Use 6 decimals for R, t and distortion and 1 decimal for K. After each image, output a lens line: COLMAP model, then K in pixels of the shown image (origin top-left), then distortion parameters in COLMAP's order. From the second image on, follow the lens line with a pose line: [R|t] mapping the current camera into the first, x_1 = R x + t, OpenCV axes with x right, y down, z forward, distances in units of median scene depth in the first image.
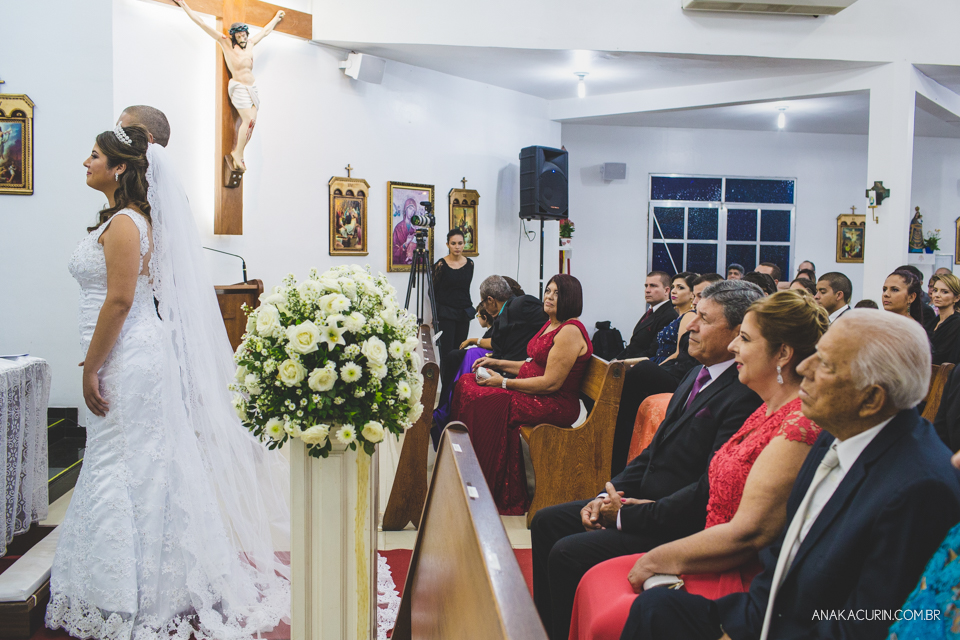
lens RADIAL K [[915.2, 0, 474.4], [0, 915.2, 322.8], [0, 0, 1]] dist [-0.102682, 0.127517]
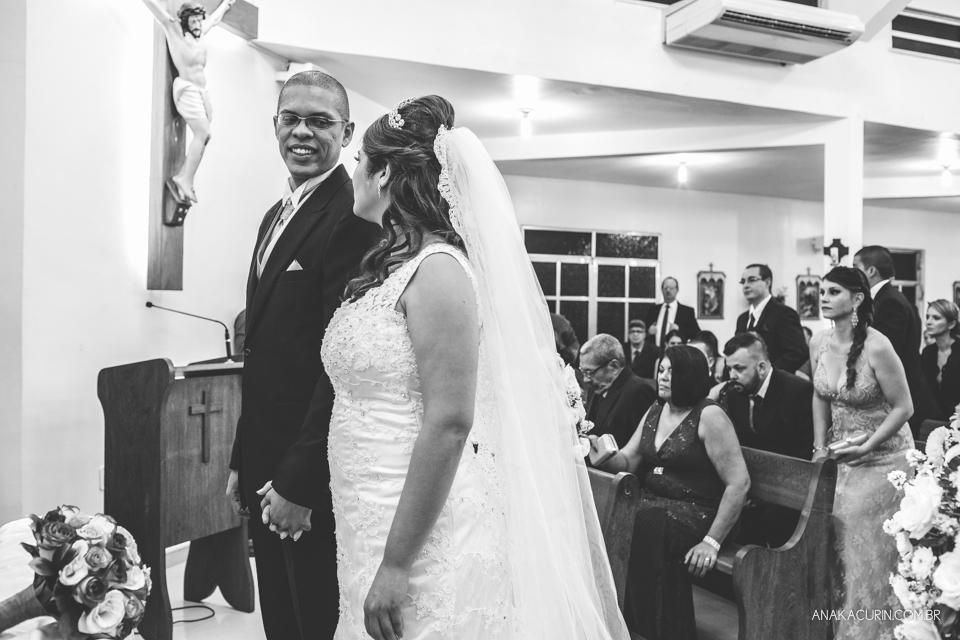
lens RADIAL K [[915.2, 0, 474.4], [0, 915.2, 322.8], [0, 0, 1]] dist [-0.102682, 0.127517]
pose [[0.953263, -0.003556, 0.302122, -0.222890], [0.021300, 0.998234, -0.055456, -0.022225], [-0.301391, 0.059299, 0.951655, 0.208303]]
